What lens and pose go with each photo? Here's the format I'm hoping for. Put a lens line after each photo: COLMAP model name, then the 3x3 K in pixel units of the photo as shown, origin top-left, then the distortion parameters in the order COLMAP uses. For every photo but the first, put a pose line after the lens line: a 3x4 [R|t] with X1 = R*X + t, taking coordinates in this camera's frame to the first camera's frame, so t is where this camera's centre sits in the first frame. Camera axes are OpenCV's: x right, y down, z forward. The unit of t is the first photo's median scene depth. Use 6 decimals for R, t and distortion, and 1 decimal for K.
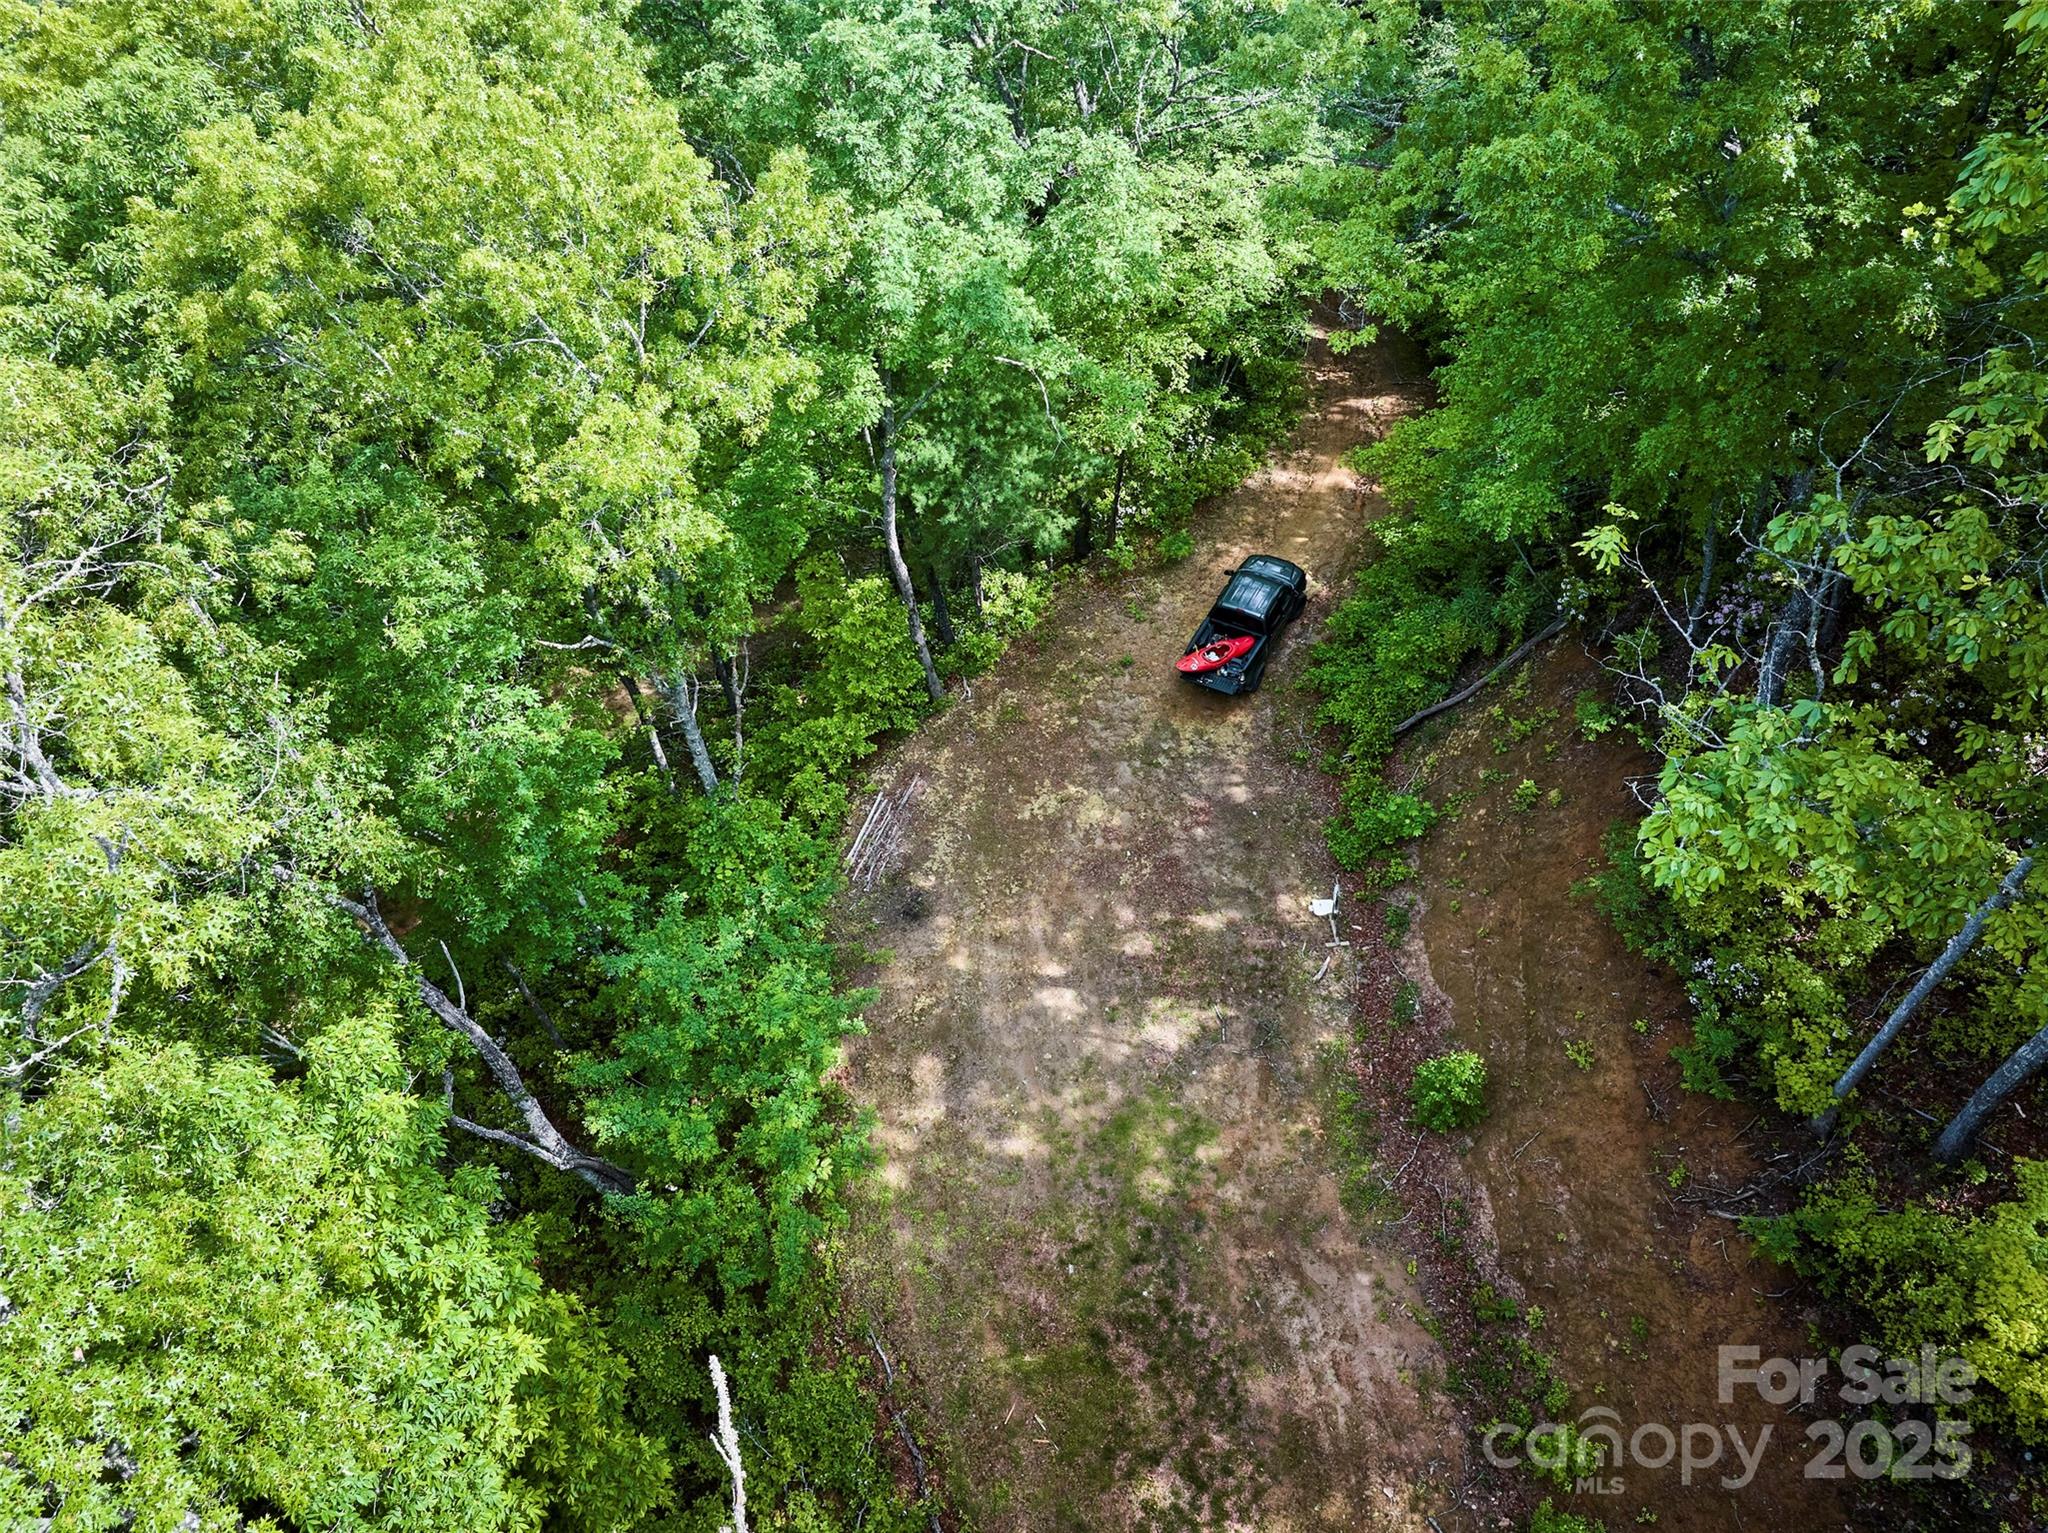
lens RADIAL K [[1408.2, 0, 1021.2], [0, 1408.2, 734.5], [0, 0, 1]] dist [-0.025978, -0.043192]
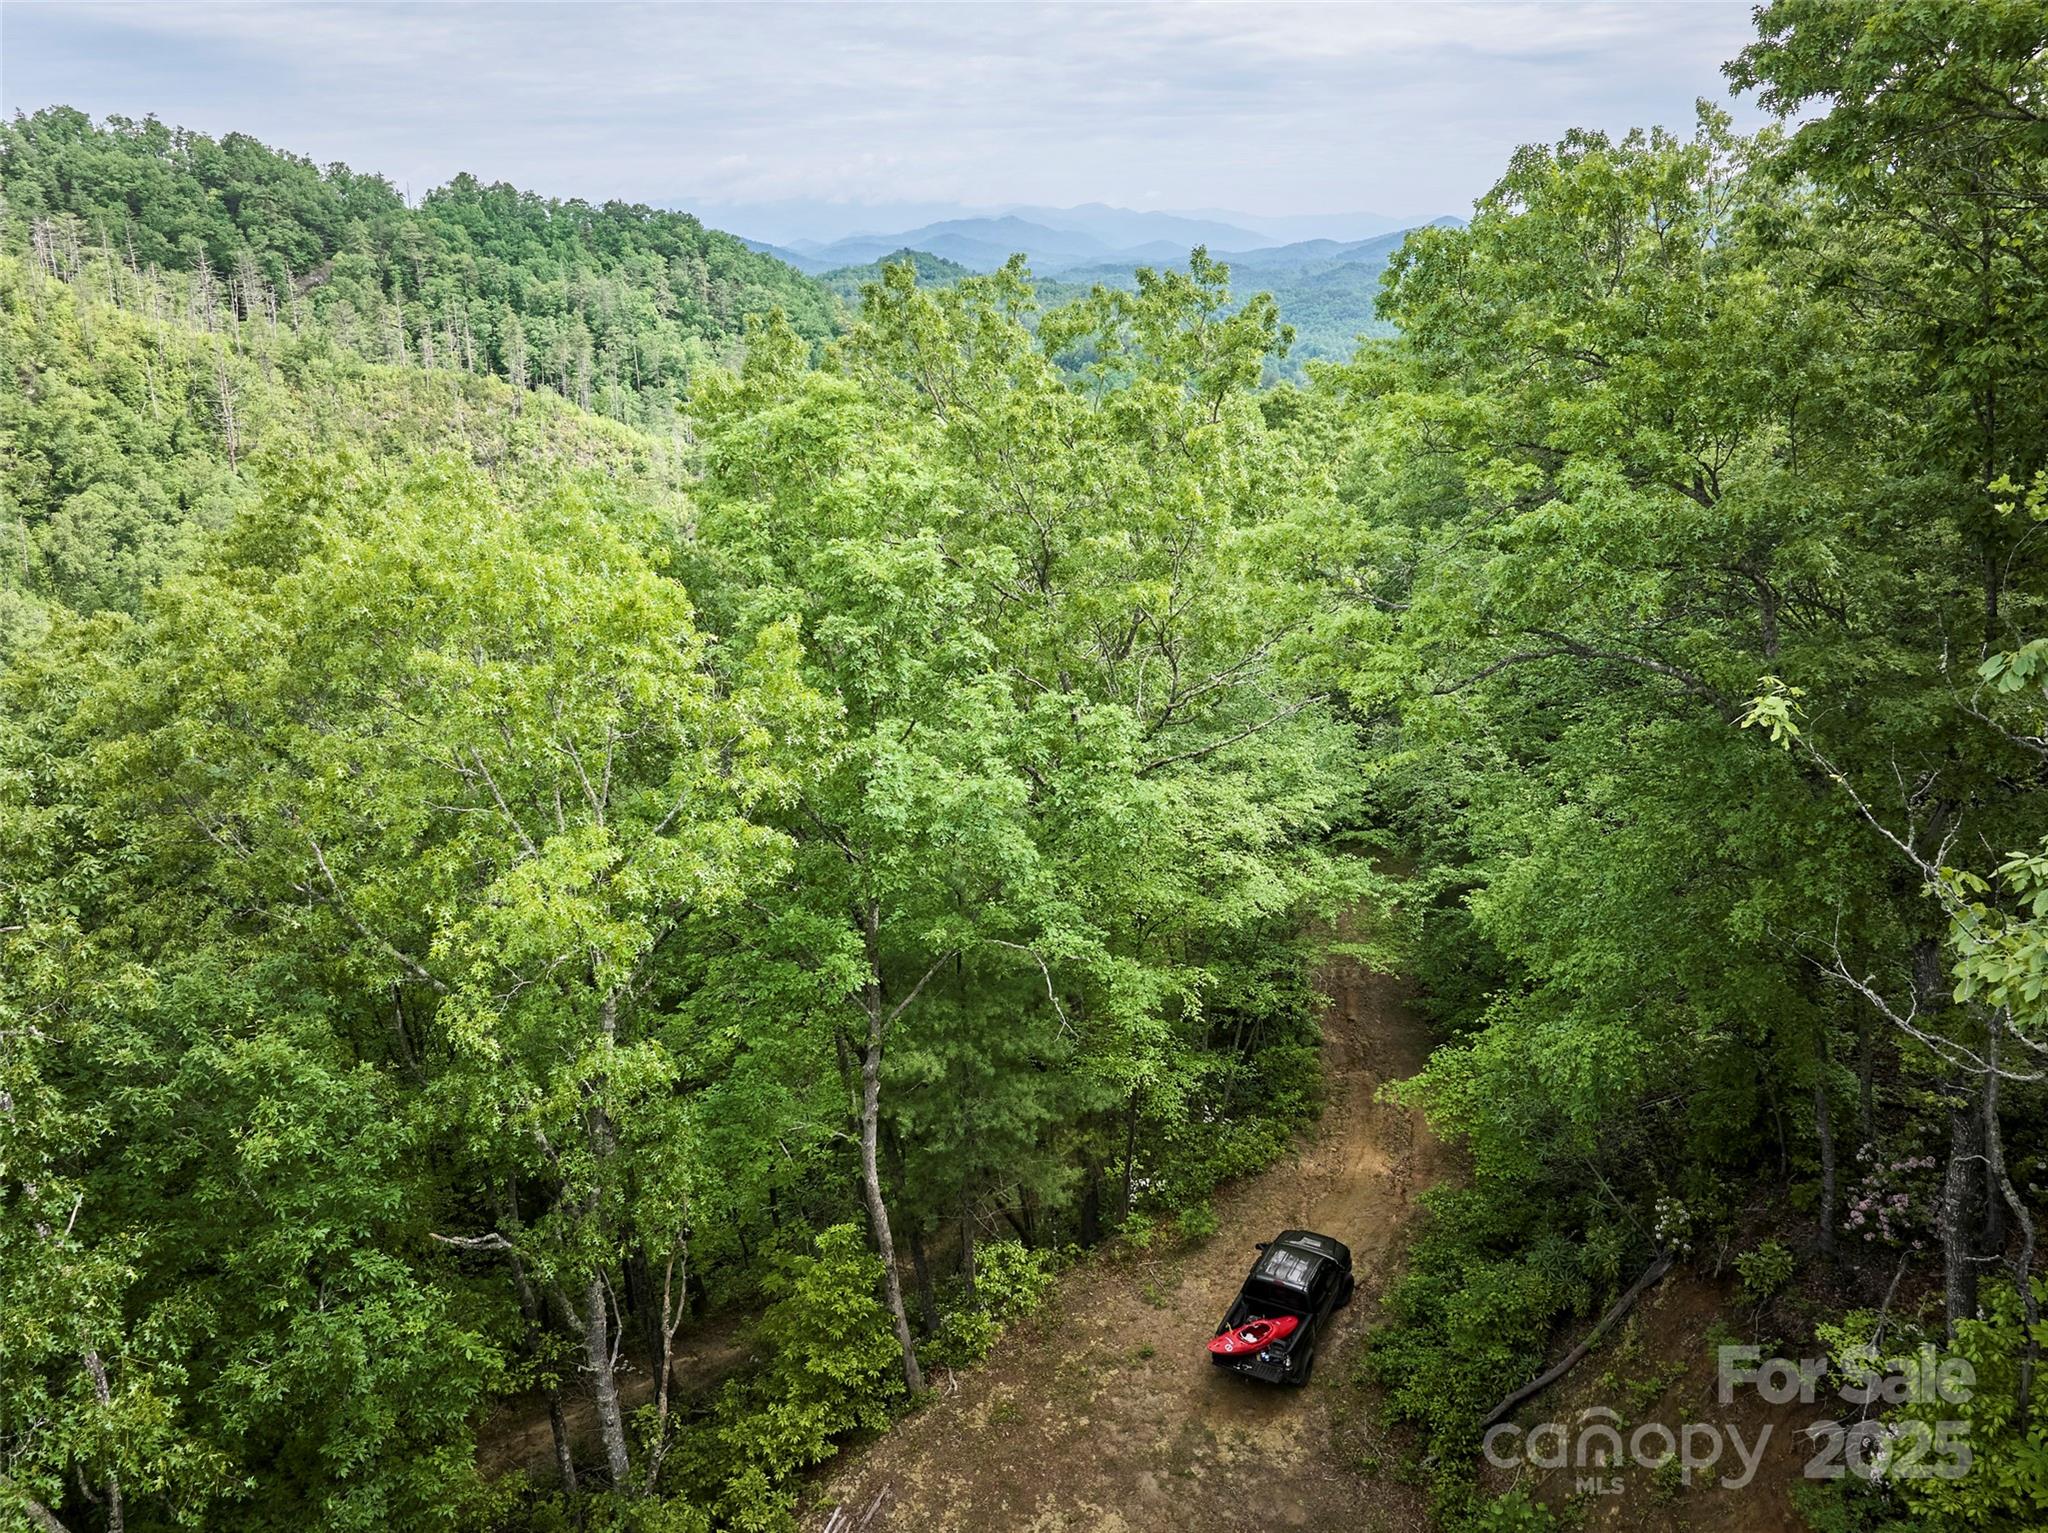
lens RADIAL K [[1422.4, 0, 1024.0], [0, 1422.4, 766.5], [0, 0, 1]] dist [-0.054157, 0.016831]
pose [[0.999983, 0.005872, -0.000140, 0.001009], [-0.005063, 0.849709, -0.527227, 0.114225], [-0.002977, 0.527219, 0.849724, 0.136270]]
